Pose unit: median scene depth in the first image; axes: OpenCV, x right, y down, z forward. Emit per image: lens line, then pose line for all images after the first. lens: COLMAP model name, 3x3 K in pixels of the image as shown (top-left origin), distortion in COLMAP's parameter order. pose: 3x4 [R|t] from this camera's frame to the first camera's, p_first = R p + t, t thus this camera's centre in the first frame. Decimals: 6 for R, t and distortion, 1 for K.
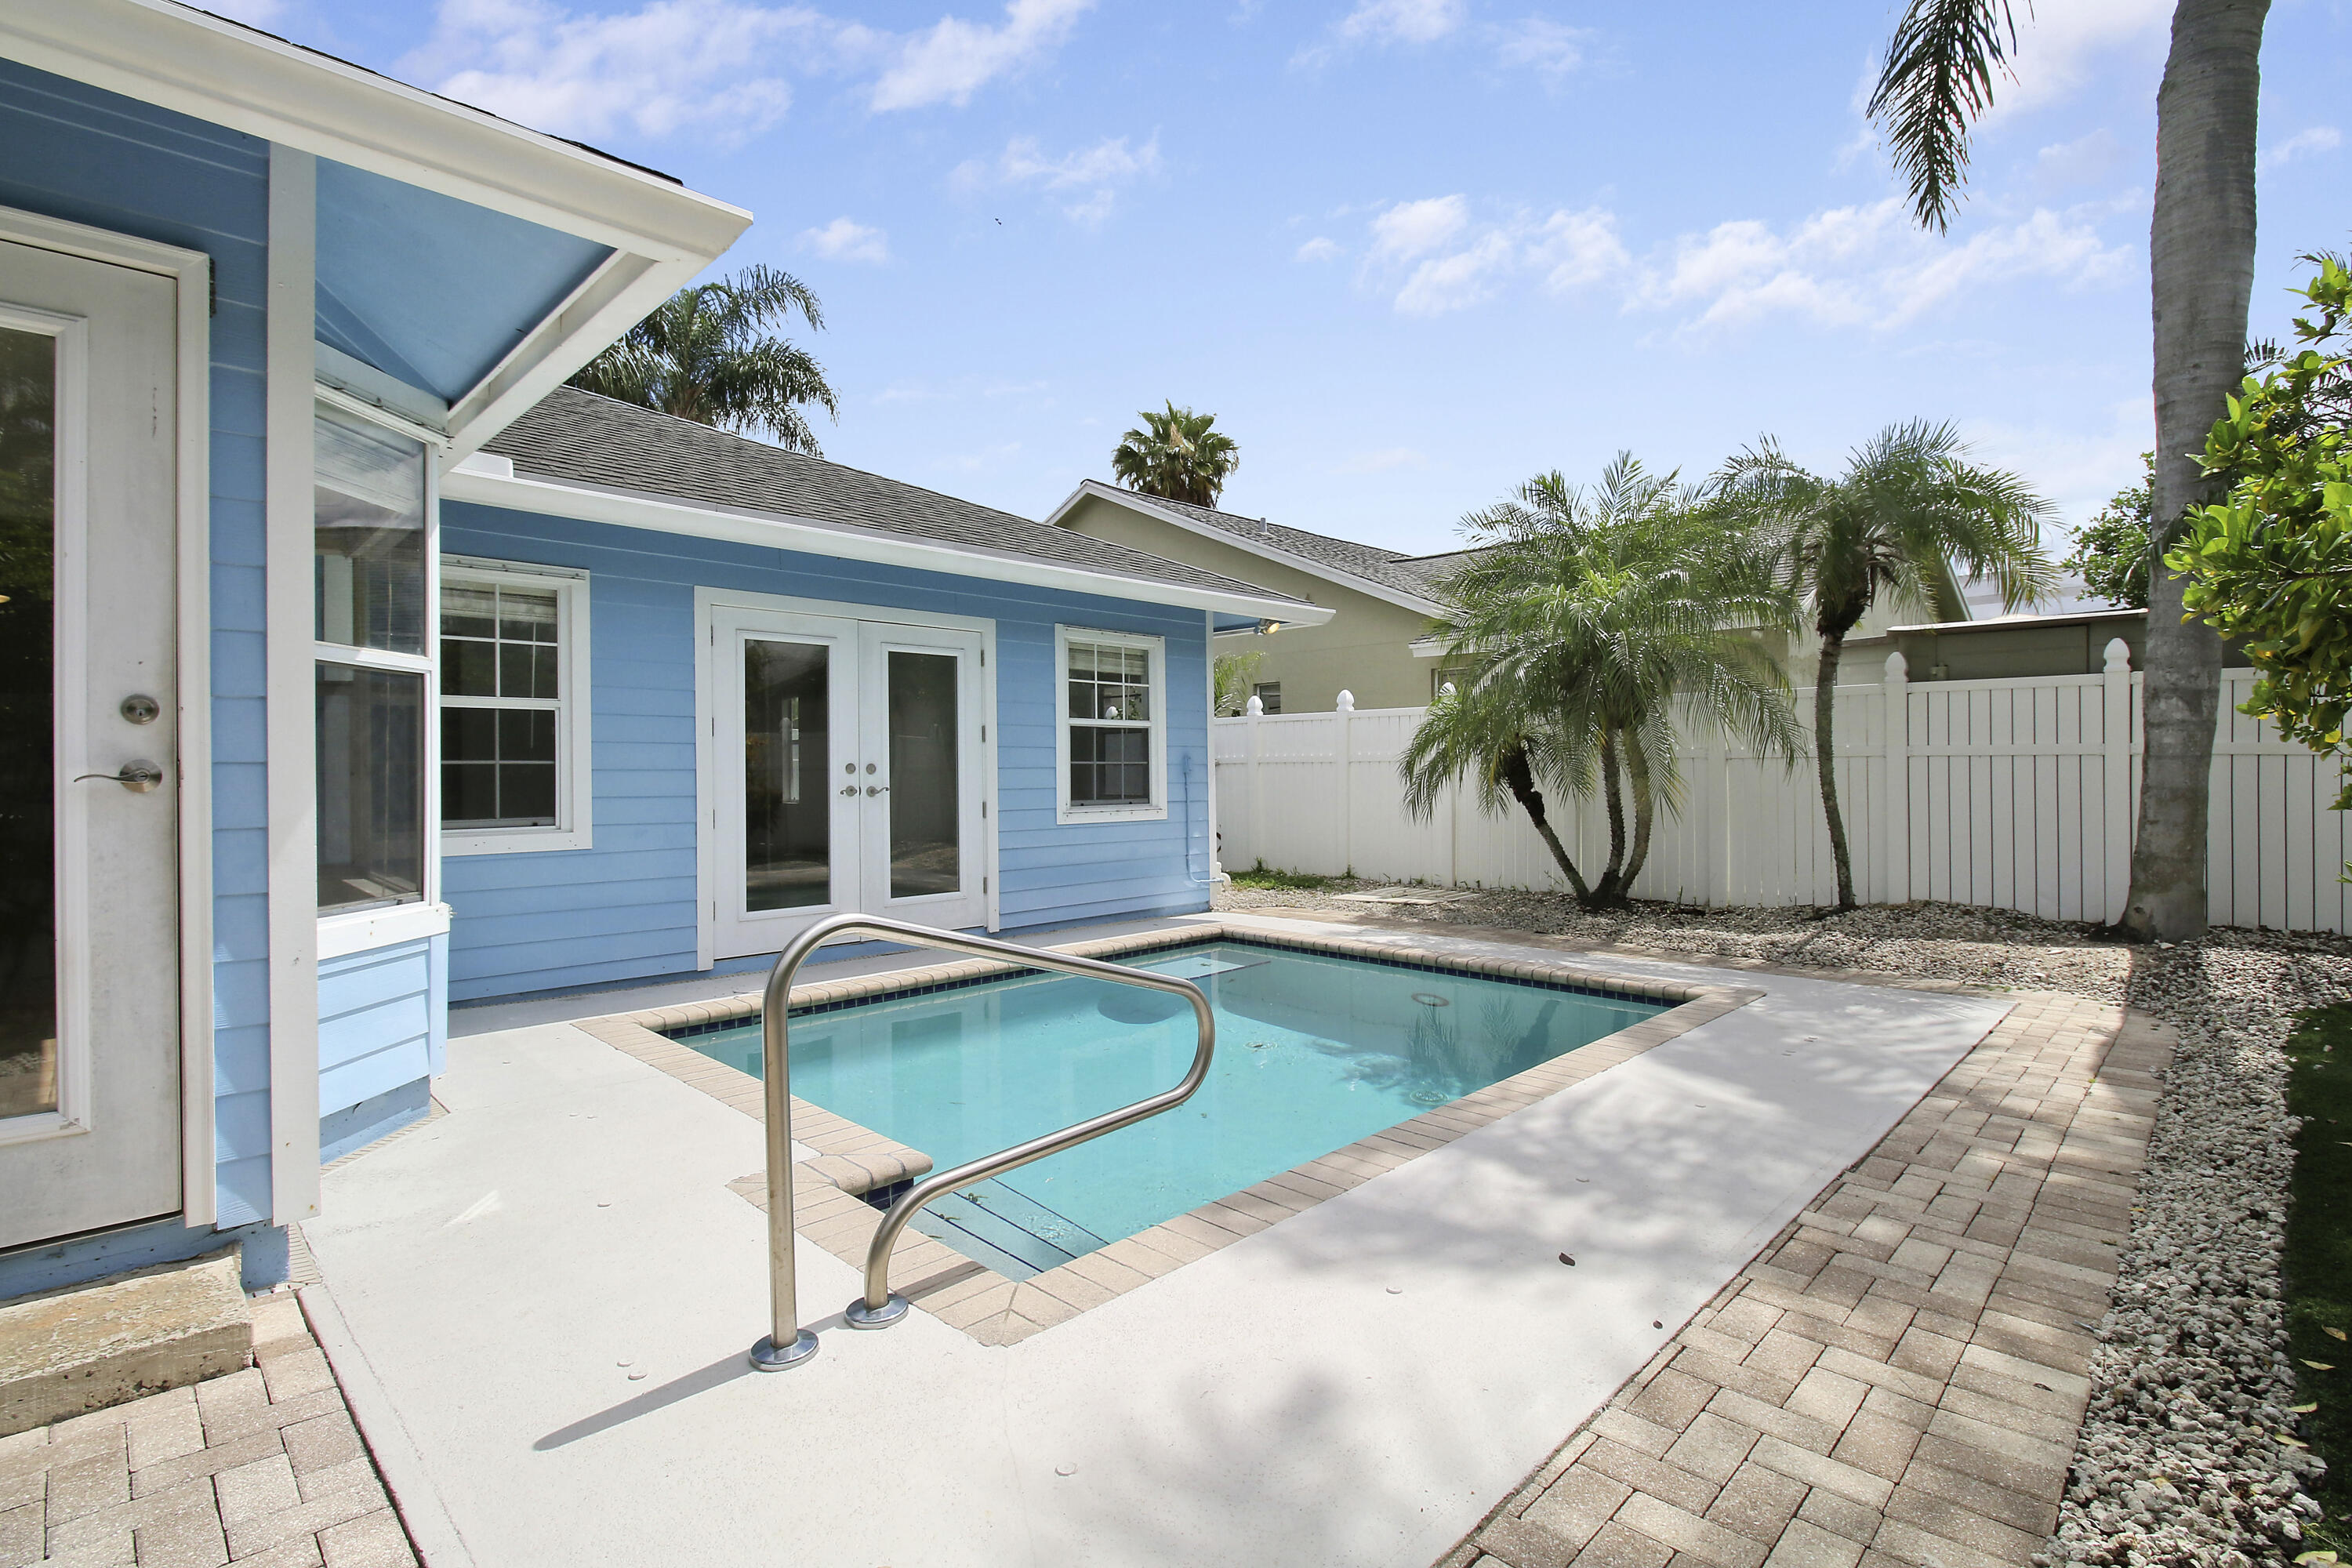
lens RADIAL K [[1122.5, 0, 1189.1], [0, 1122.5, 772.4], [0, 0, 1]] dist [-0.006282, -0.000932]
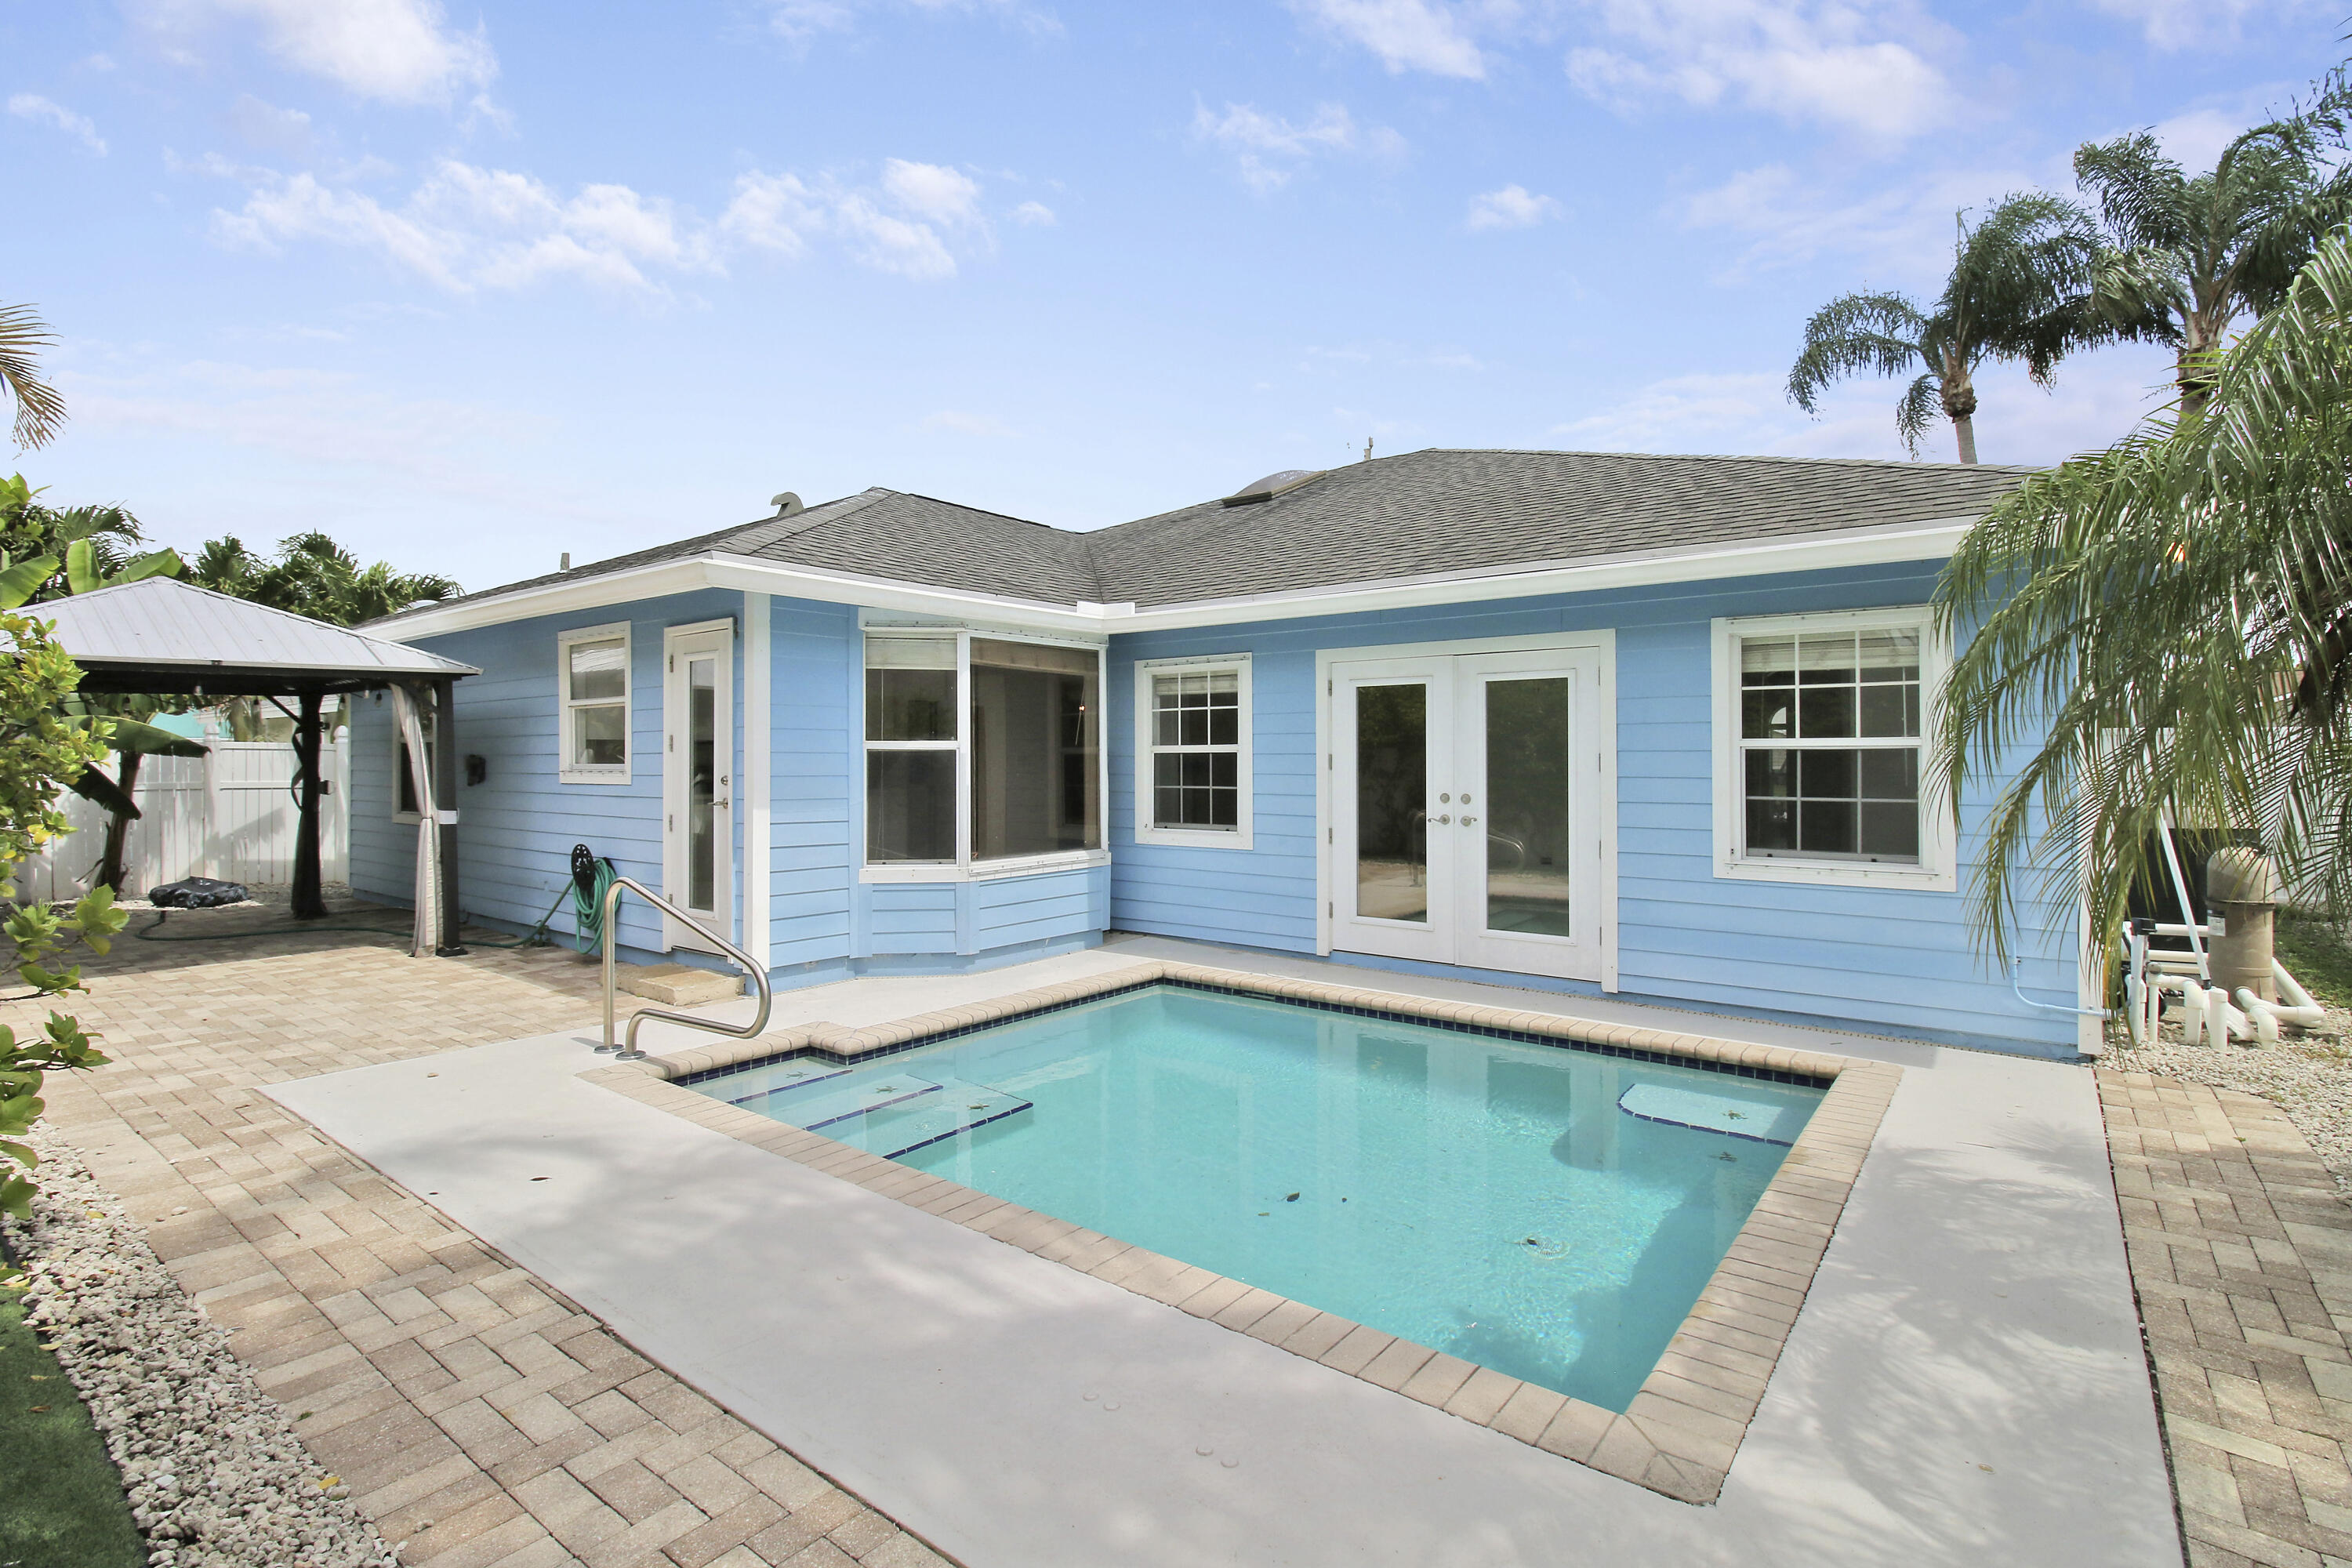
lens RADIAL K [[1122.5, 0, 1179.0], [0, 1122.5, 748.3], [0, 0, 1]] dist [-0.006282, -0.000932]
pose [[0.102882, -0.001803, -0.994692, 0.748192], [-0.001563, 0.999997, -0.001975, -0.049294], [0.994692, 0.001758, 0.102878, 0.670923]]
